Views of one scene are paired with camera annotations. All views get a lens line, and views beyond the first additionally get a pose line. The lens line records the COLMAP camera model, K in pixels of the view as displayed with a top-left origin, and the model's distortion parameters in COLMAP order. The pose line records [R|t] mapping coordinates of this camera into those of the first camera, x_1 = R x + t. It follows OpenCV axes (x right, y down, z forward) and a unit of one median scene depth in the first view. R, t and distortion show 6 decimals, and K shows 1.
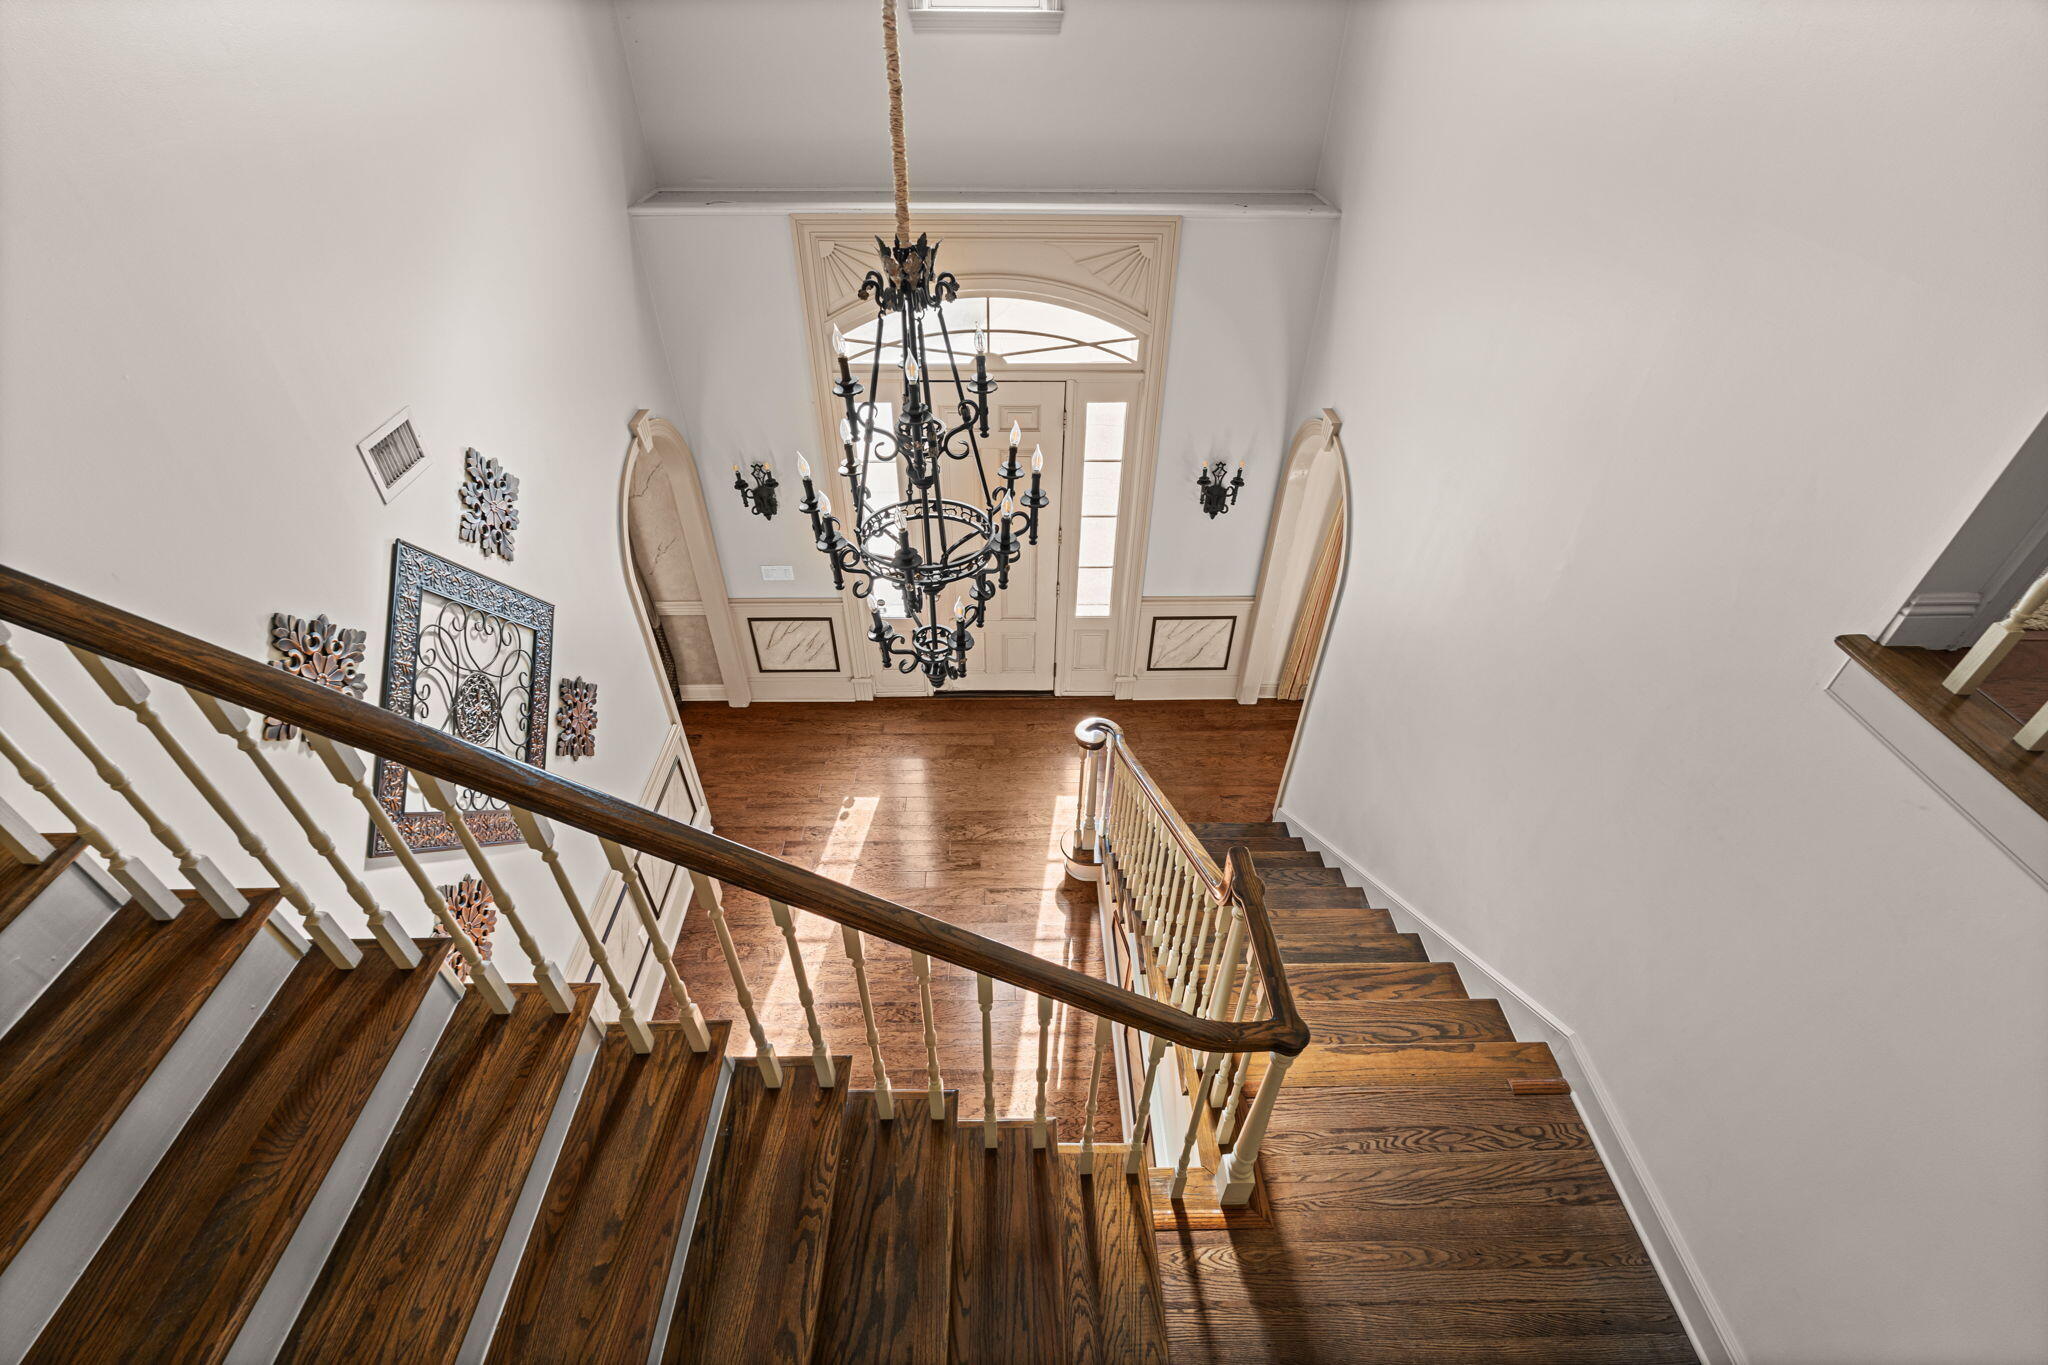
lens RADIAL K [[902.9, 0, 1013.6], [0, 902.9, 686.1], [0, 0, 1]] dist [-0.006045, 0.001020]
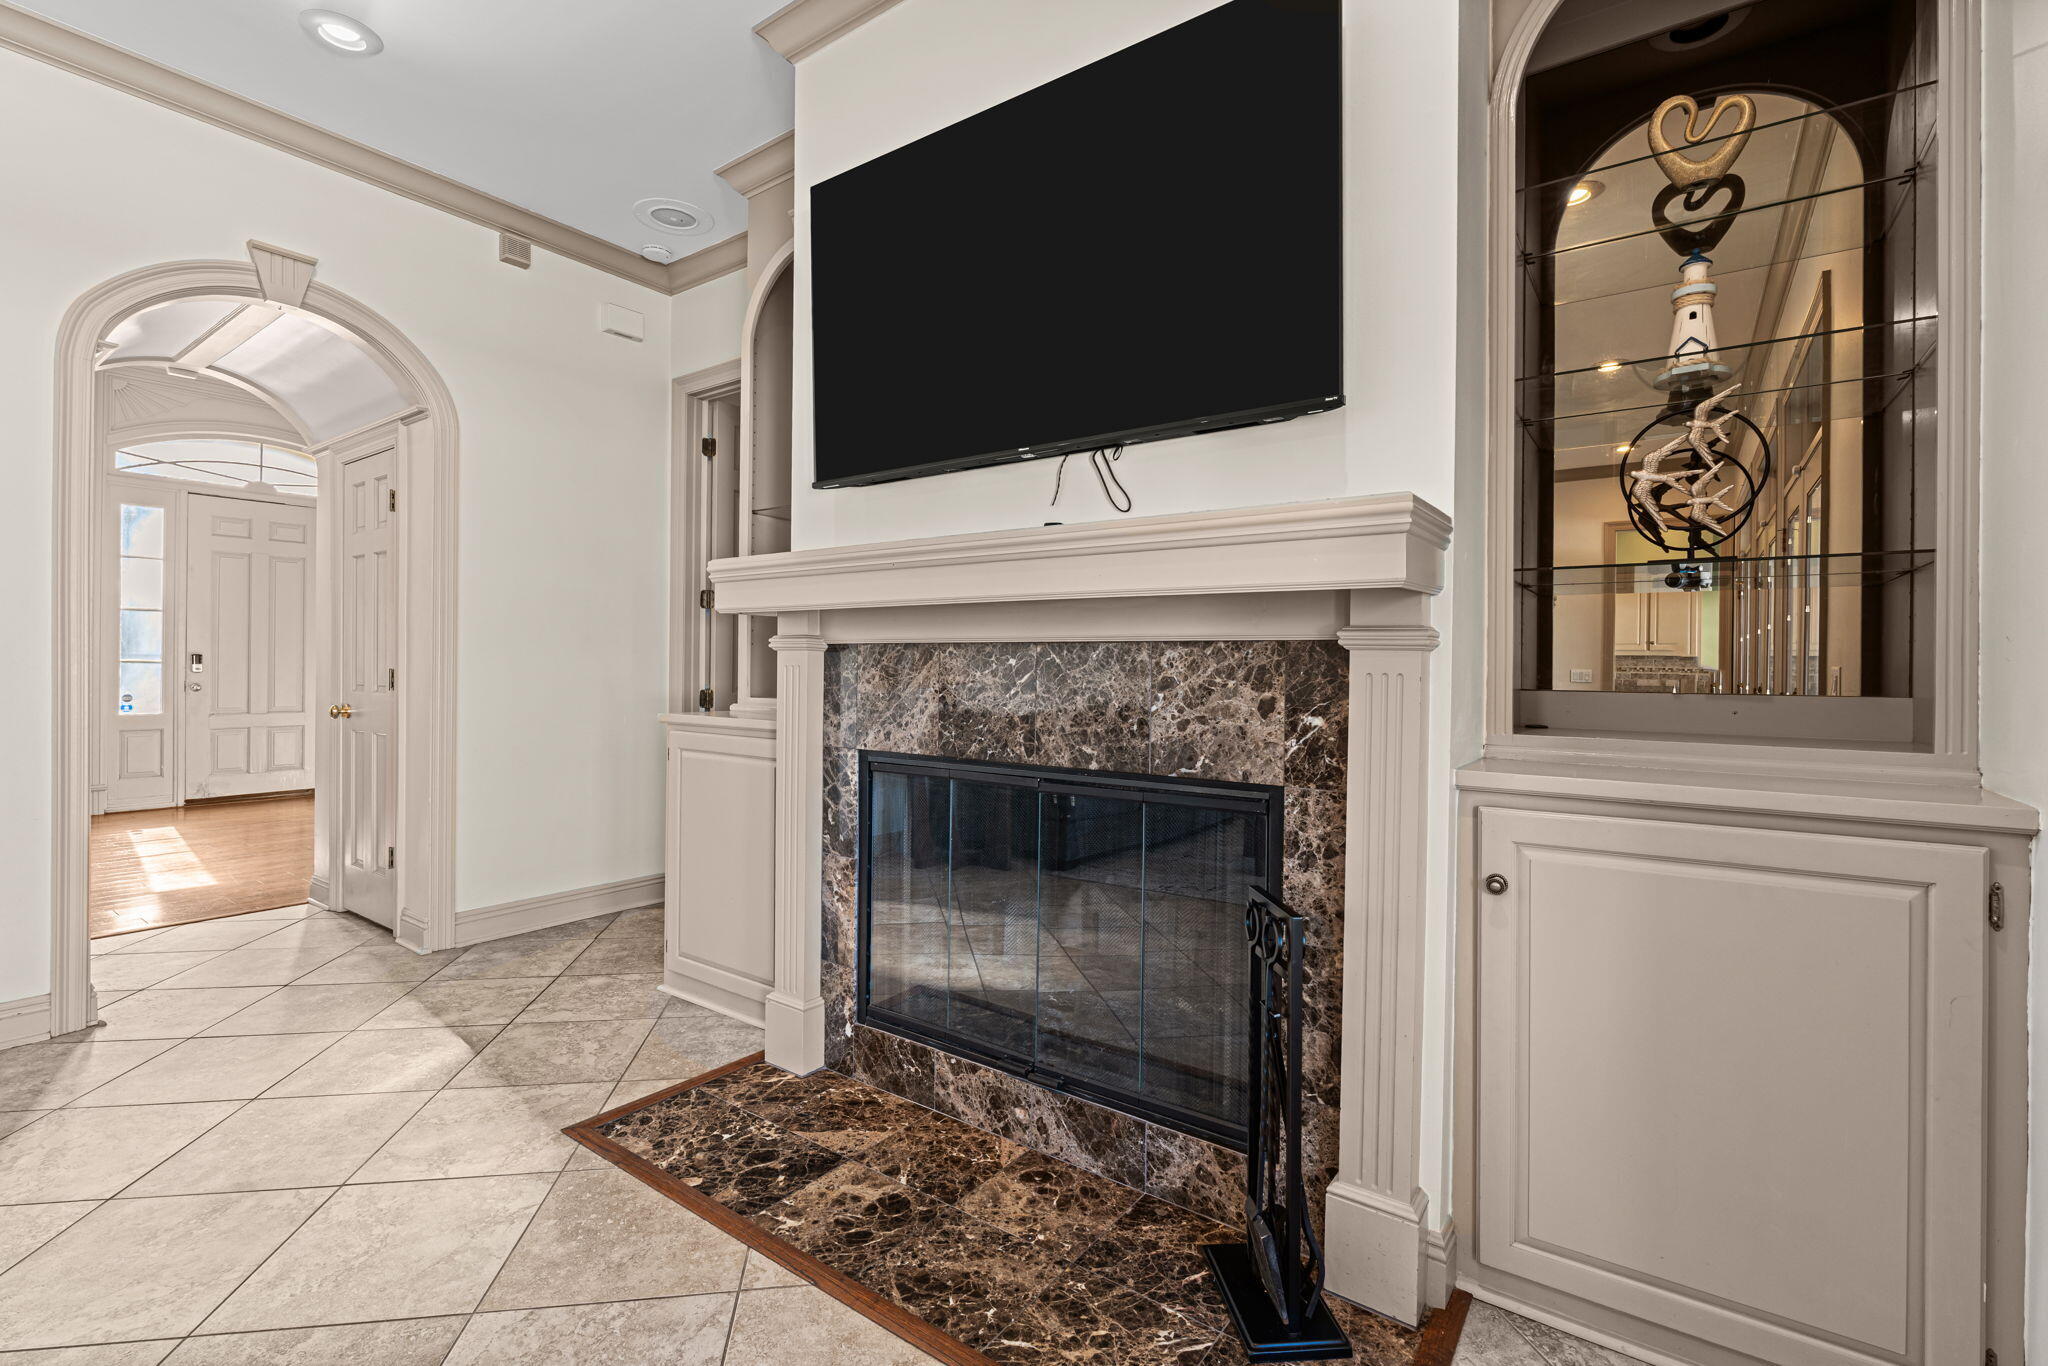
lens RADIAL K [[902.9, 0, 1019.8], [0, 902.9, 674.3], [0, 0, 1]] dist [-0.006045, 0.001020]
pose [[0.588260, 0.002630, 0.808668, -0.434699], [0.508169, 0.776684, -0.372191, 0.924642], [-0.629058, 0.629885, 0.455555, -0.189673]]
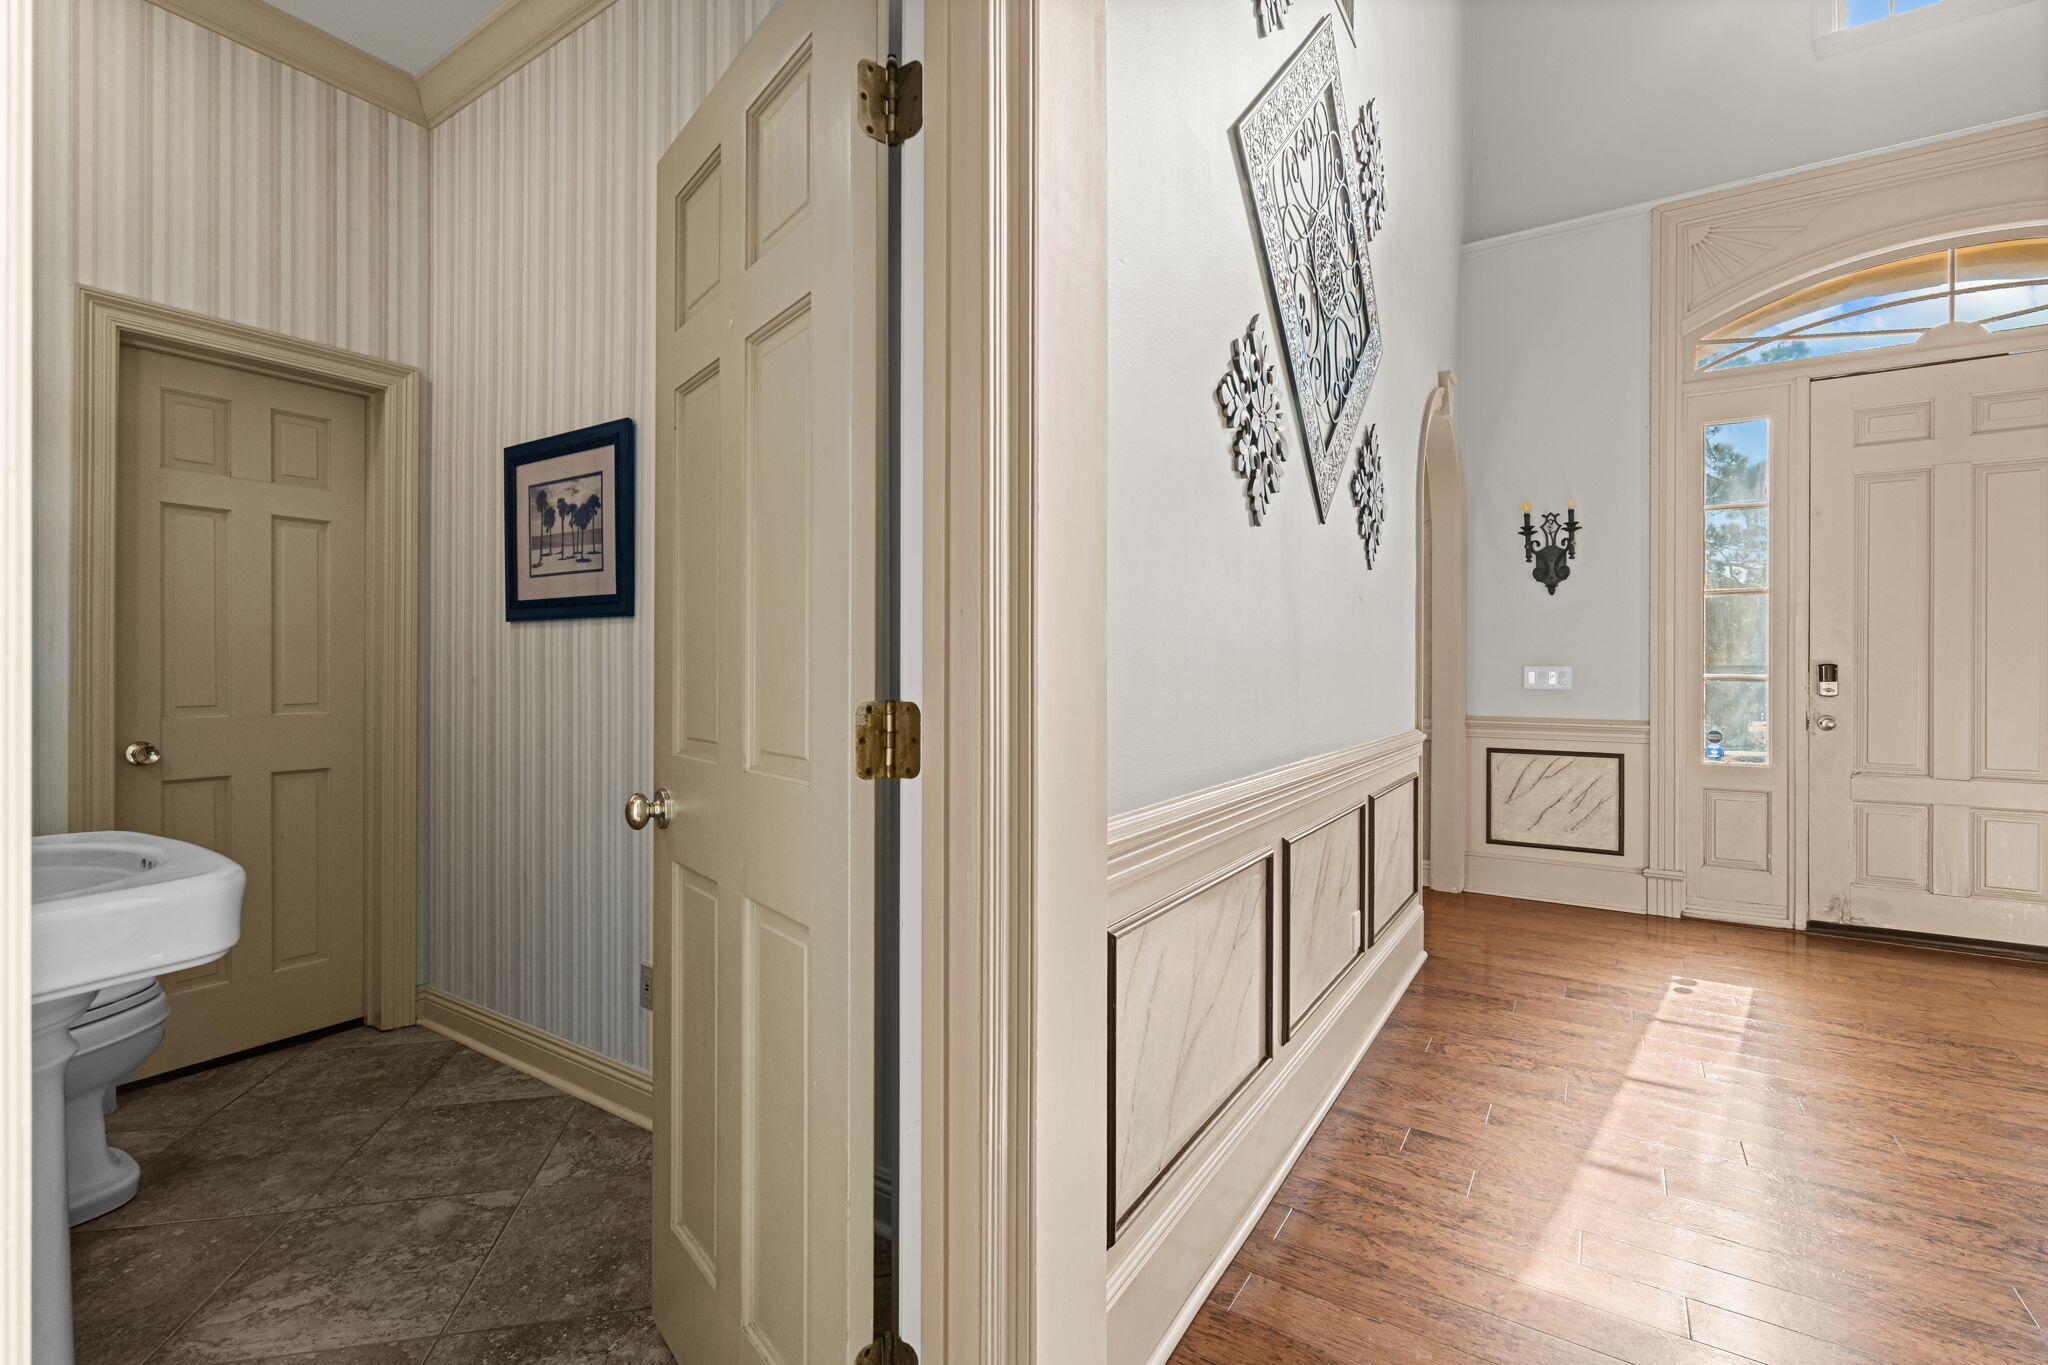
lens RADIAL K [[902.9, 0, 1026.6], [0, 902.9, 665.4], [0, 0, 1]] dist [-0.006045, 0.001020]
pose [[0.833546, 0.001408, -0.552448, -0.229309], [-0.356745, 0.764918, -0.536315, 0.451521], [0.421822, 0.644126, 0.638097, 0.377360]]
